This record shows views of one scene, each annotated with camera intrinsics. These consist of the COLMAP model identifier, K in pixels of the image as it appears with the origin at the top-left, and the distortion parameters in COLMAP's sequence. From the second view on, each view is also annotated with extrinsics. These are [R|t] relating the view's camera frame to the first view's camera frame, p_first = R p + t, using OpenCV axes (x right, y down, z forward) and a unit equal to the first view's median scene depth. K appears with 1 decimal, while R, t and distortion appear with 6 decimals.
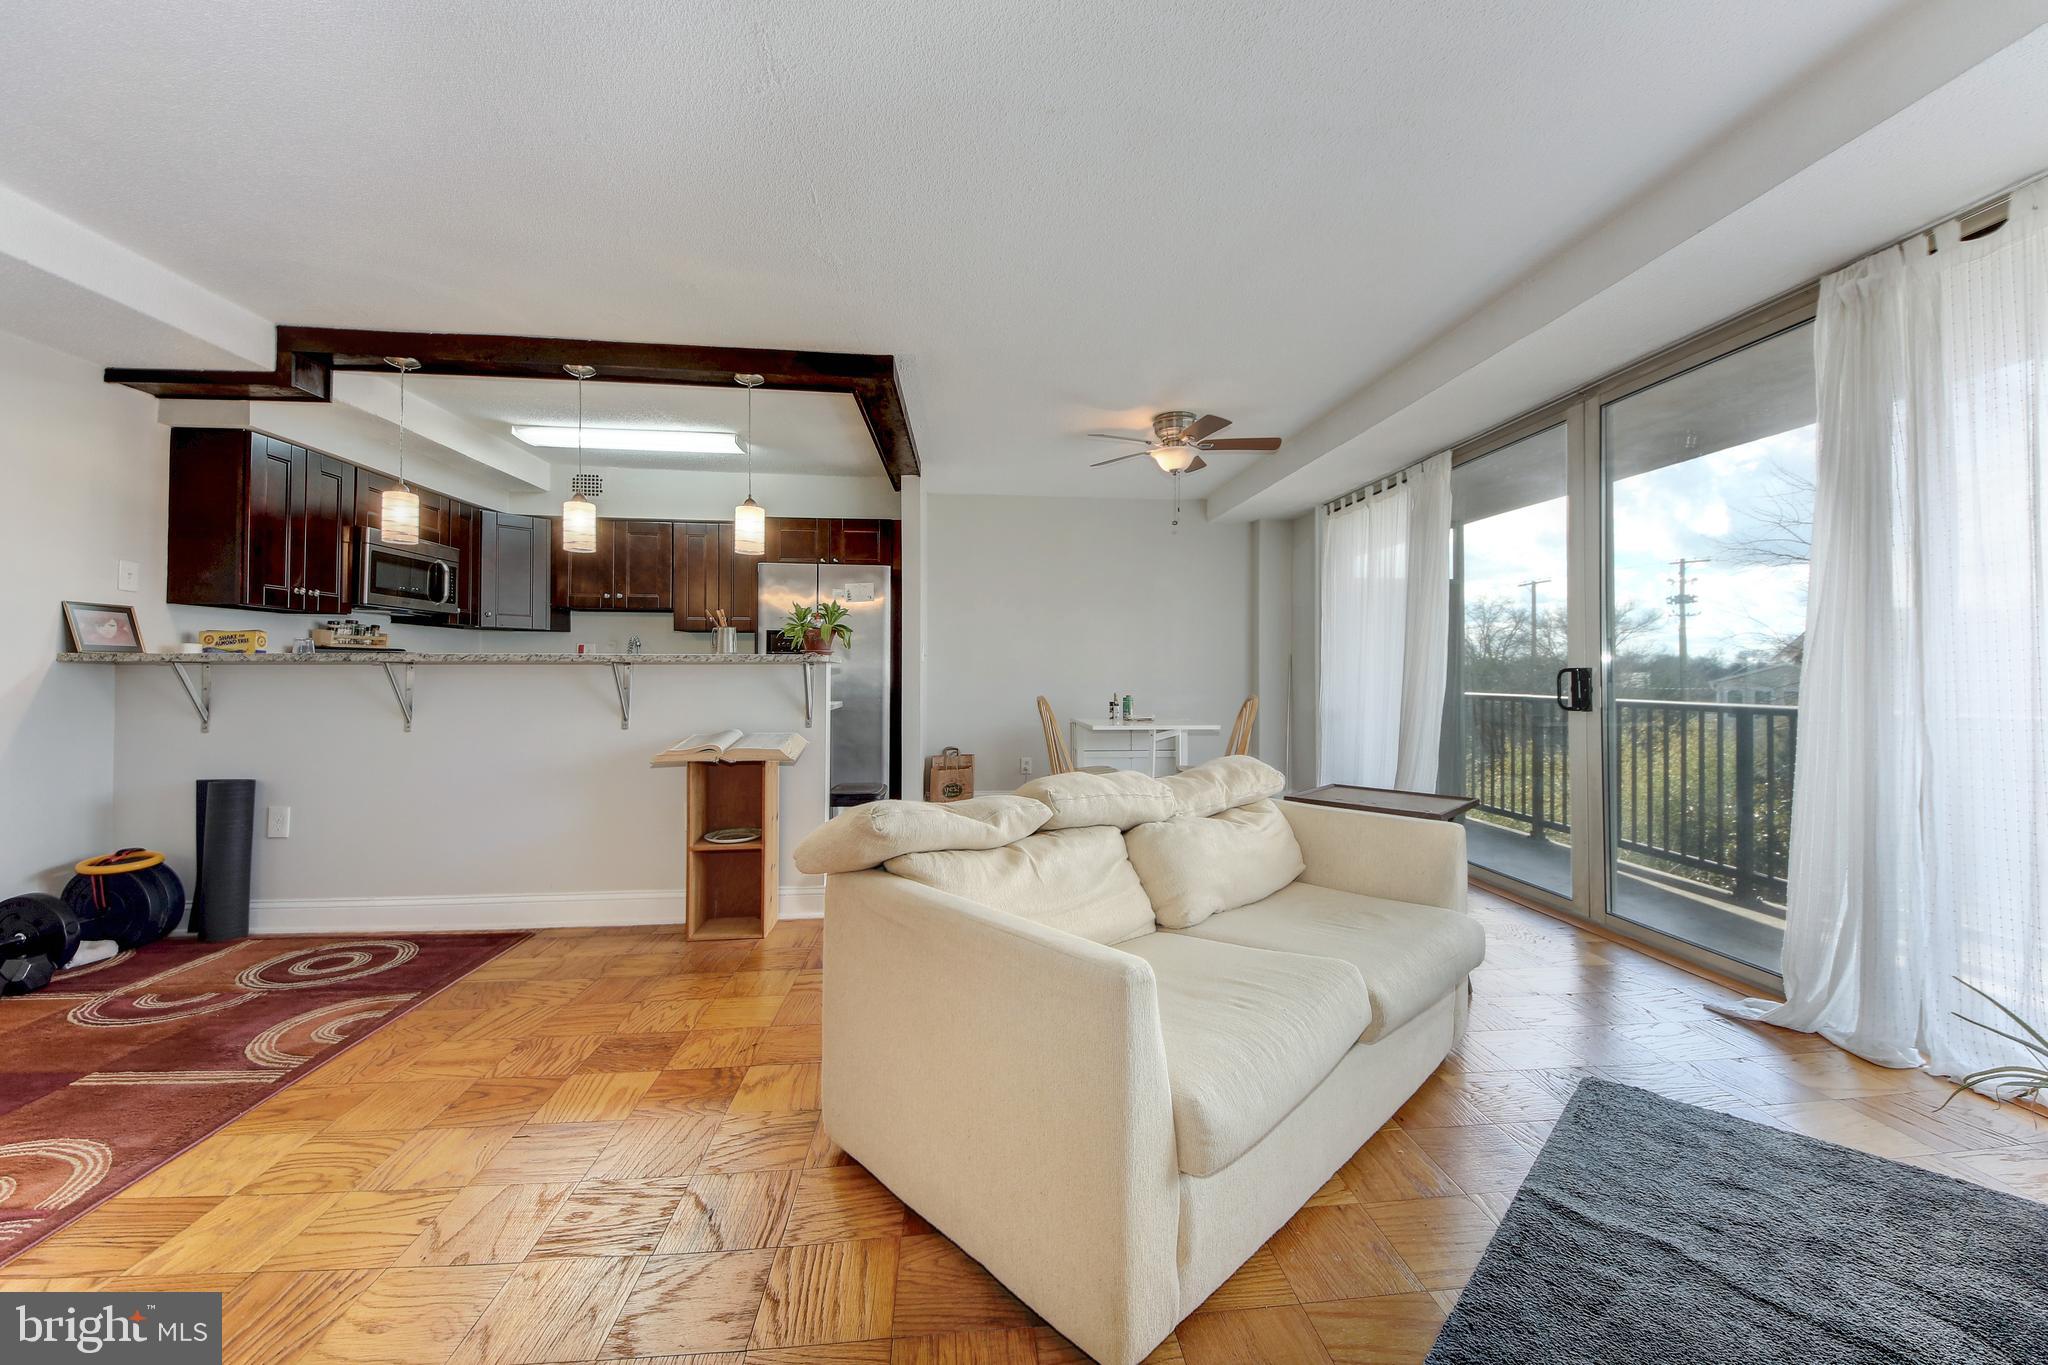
lens RADIAL K [[774.6, 0, 1024.0], [0, 774.6, 682.5], [0, 0, 1]] dist [0.001969, -0.008203]
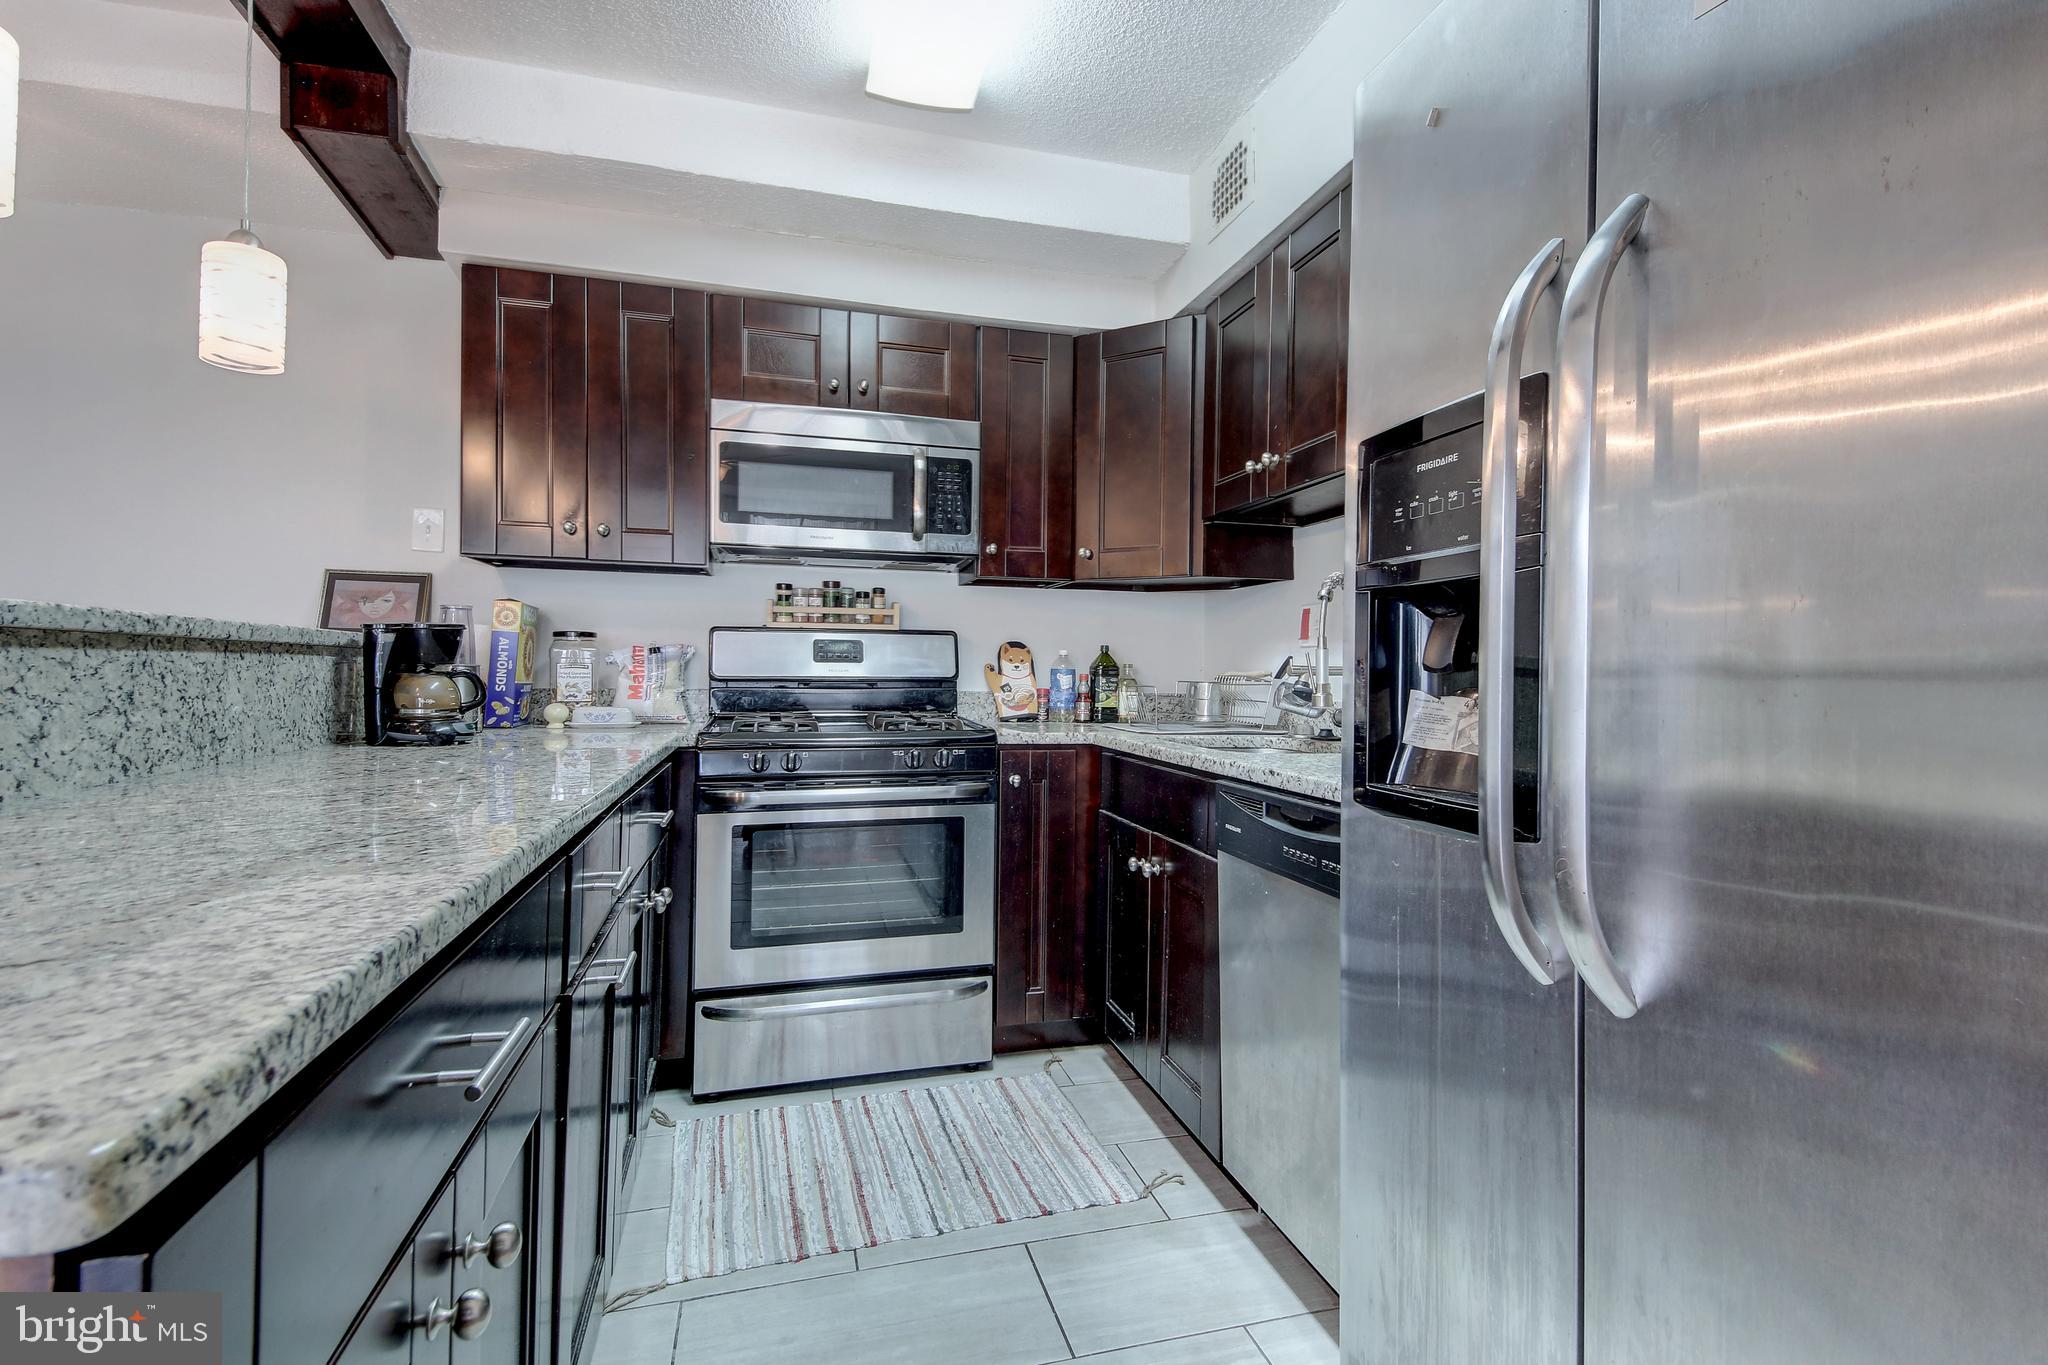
lens RADIAL K [[941.7, 0, 1029.2], [0, 941.7, 667.5], [0, 0, 1]] dist [0.066852, -0.037274]
pose [[0.179624, -0.006633, -0.983713, -0.132600], [-0.017676, 0.999794, -0.009969, -0.010679], [0.983577, 0.019178, 0.179469, 0.964227]]
